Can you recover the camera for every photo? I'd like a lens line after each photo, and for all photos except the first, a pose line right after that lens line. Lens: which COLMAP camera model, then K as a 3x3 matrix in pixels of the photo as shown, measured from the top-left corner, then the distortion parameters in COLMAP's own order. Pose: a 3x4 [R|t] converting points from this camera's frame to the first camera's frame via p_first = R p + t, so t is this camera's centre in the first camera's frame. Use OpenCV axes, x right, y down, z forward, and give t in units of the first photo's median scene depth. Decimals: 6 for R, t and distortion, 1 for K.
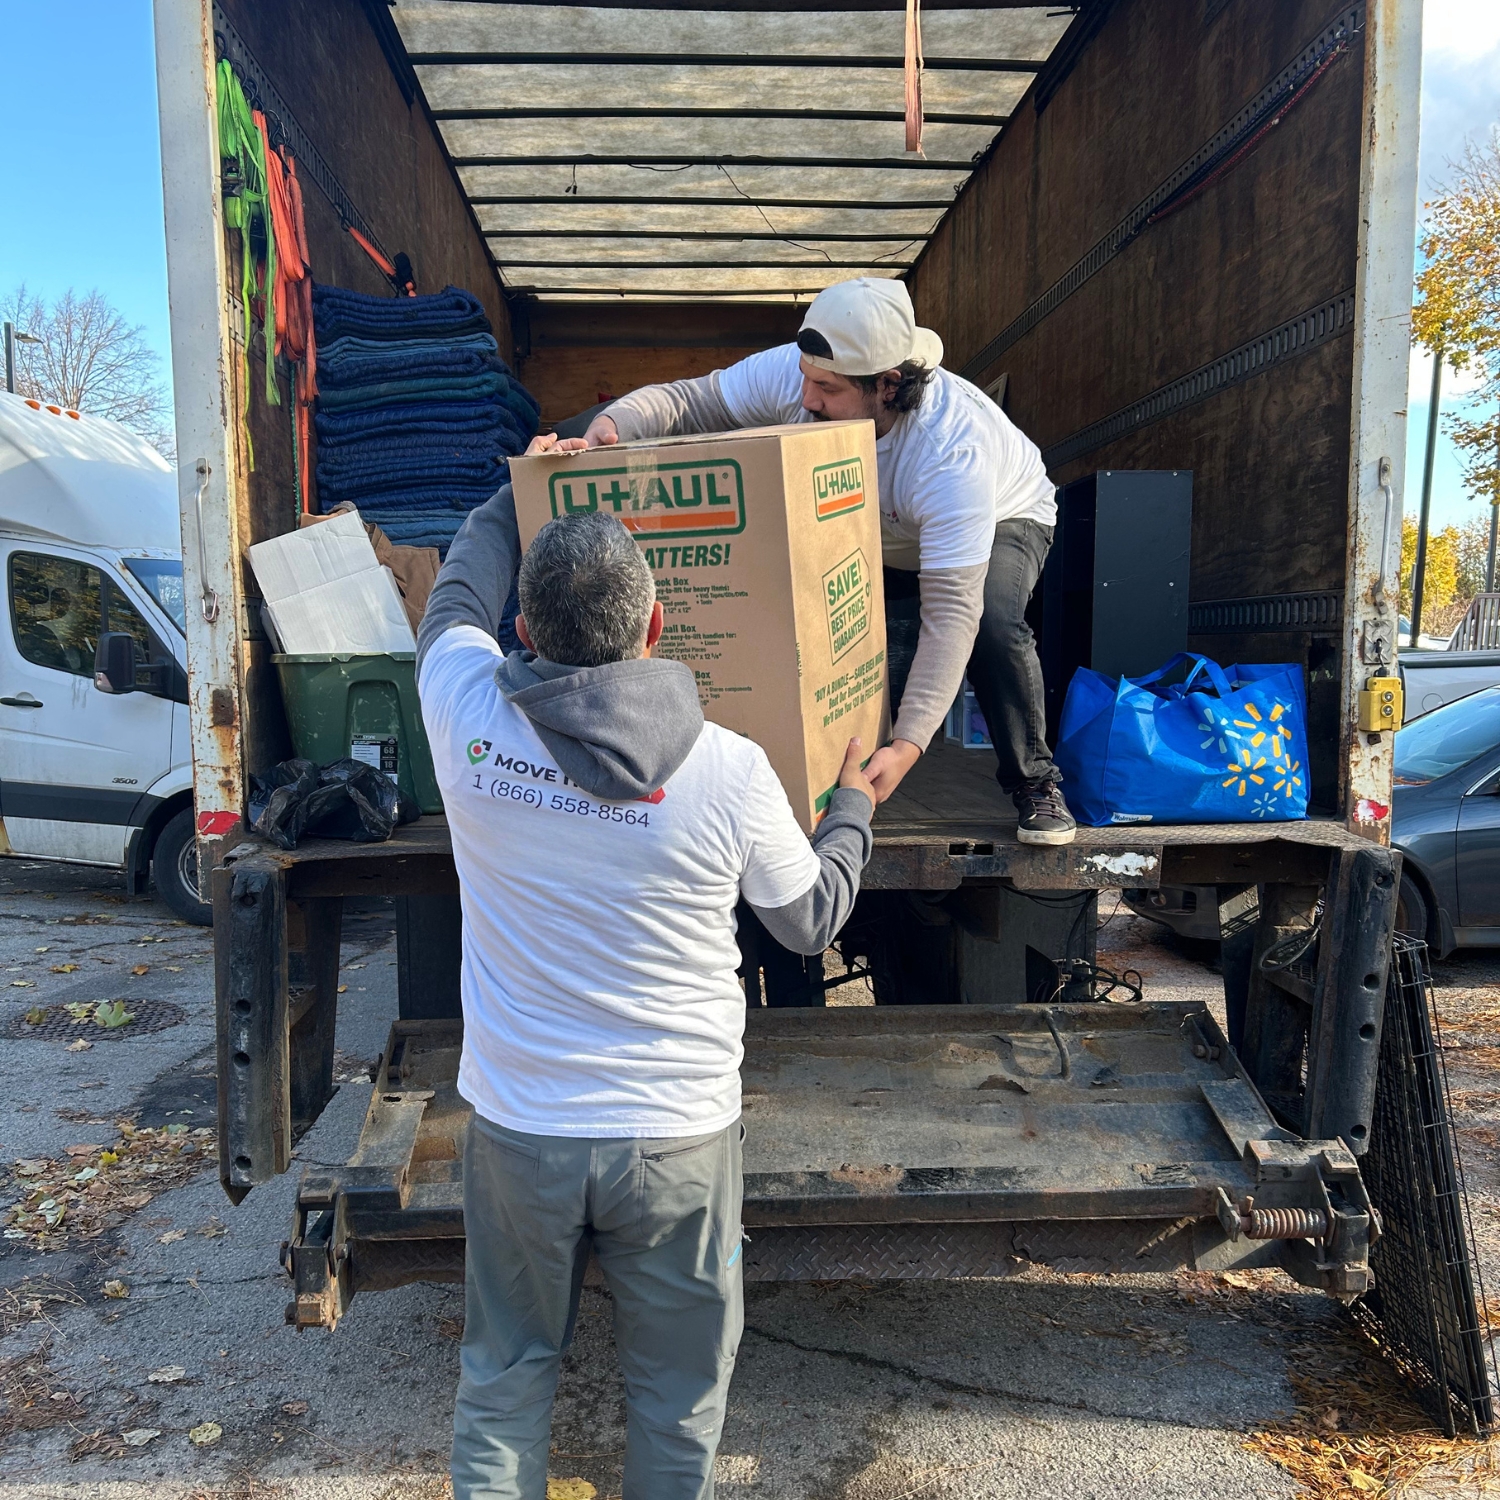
lens RADIAL K [[1464.6, 0, 750.0], [0, 1464.6, 750.0], [0, 0, 1]] dist [0.009611, -0.026798]
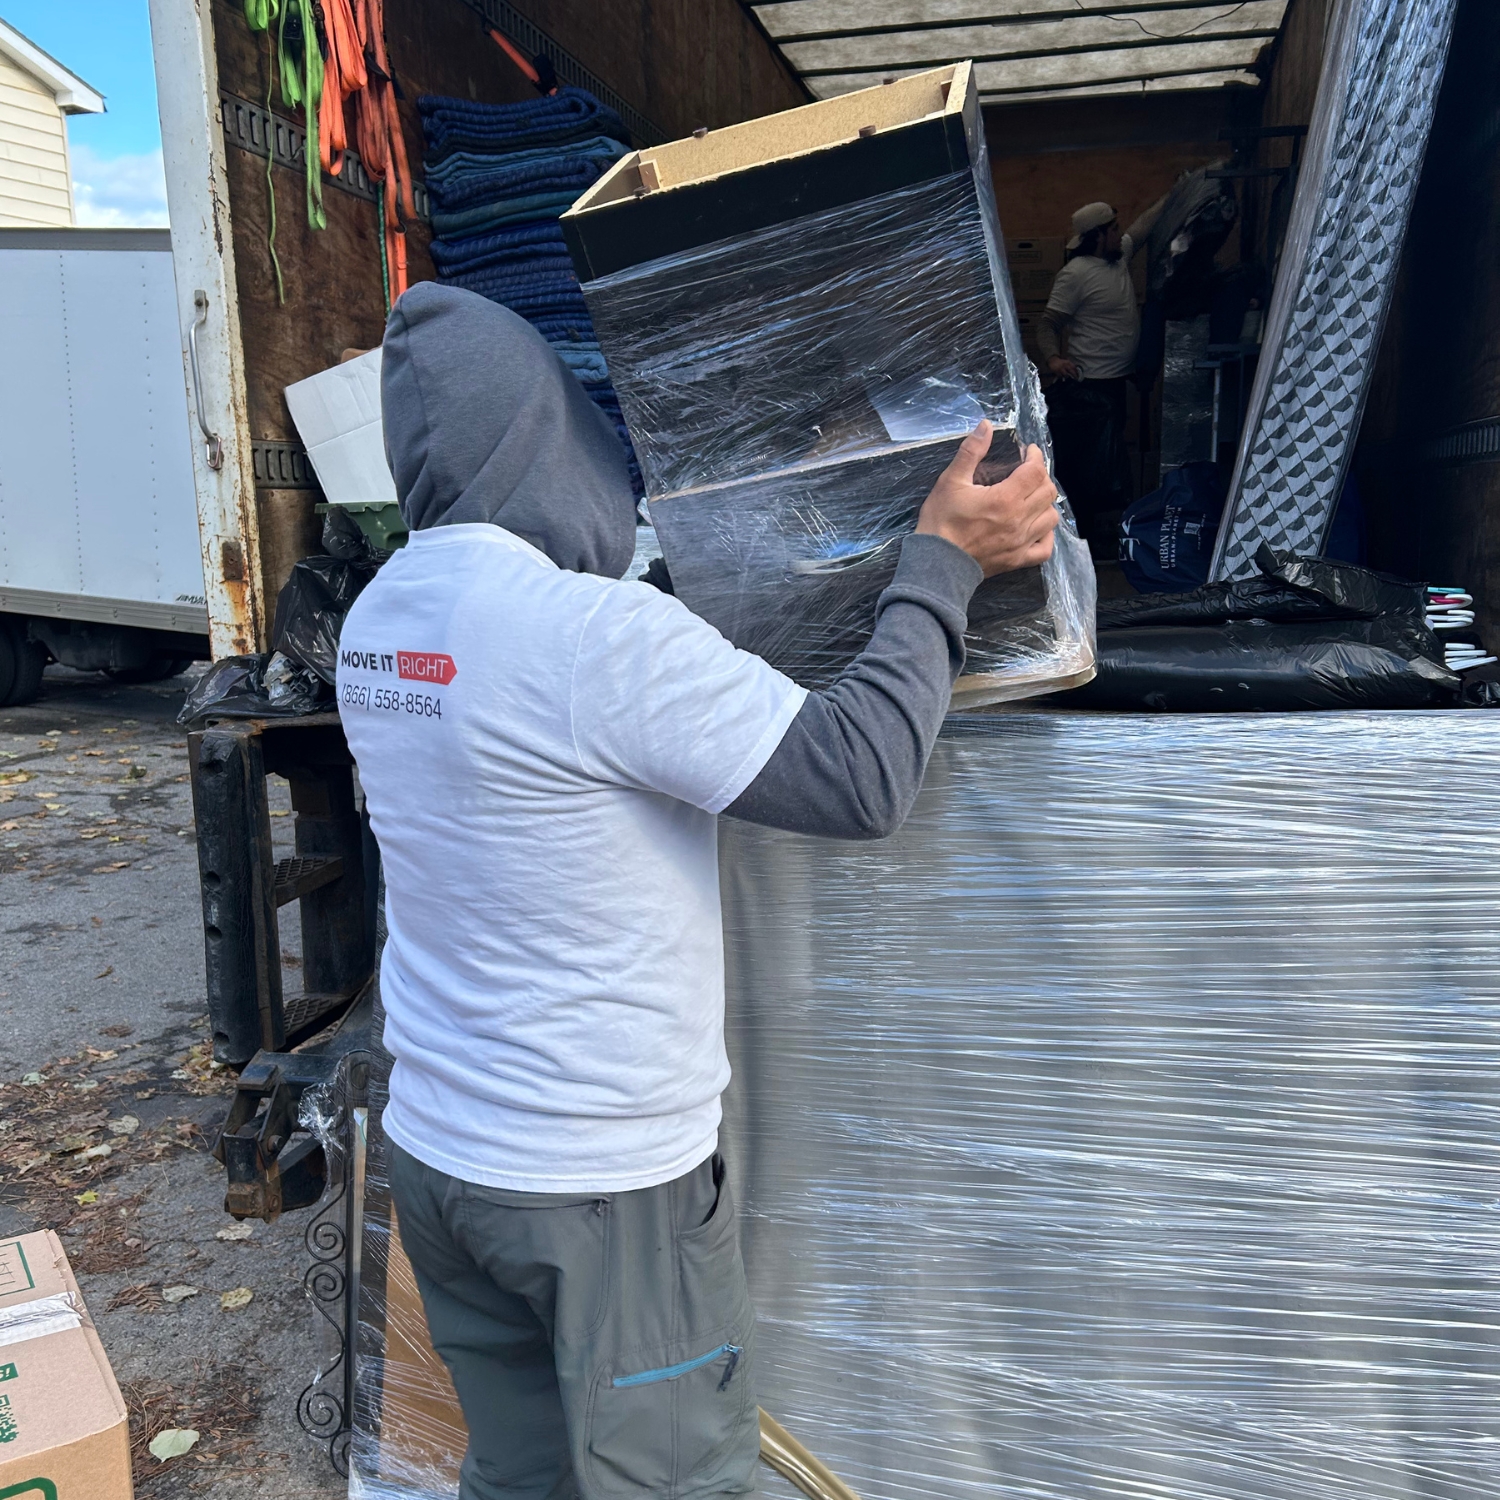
lens RADIAL K [[1510.5, 0, 749.2], [0, 1510.5, 764.1], [0, 0, 1]] dist [-0.010344, 0.019168]
pose [[0.962334, 0.033512, -0.269796, 0.215890], [-0.005303, 0.994499, 0.104614, -0.002552], [0.271818, -0.099243, 0.957218, 0.143733]]
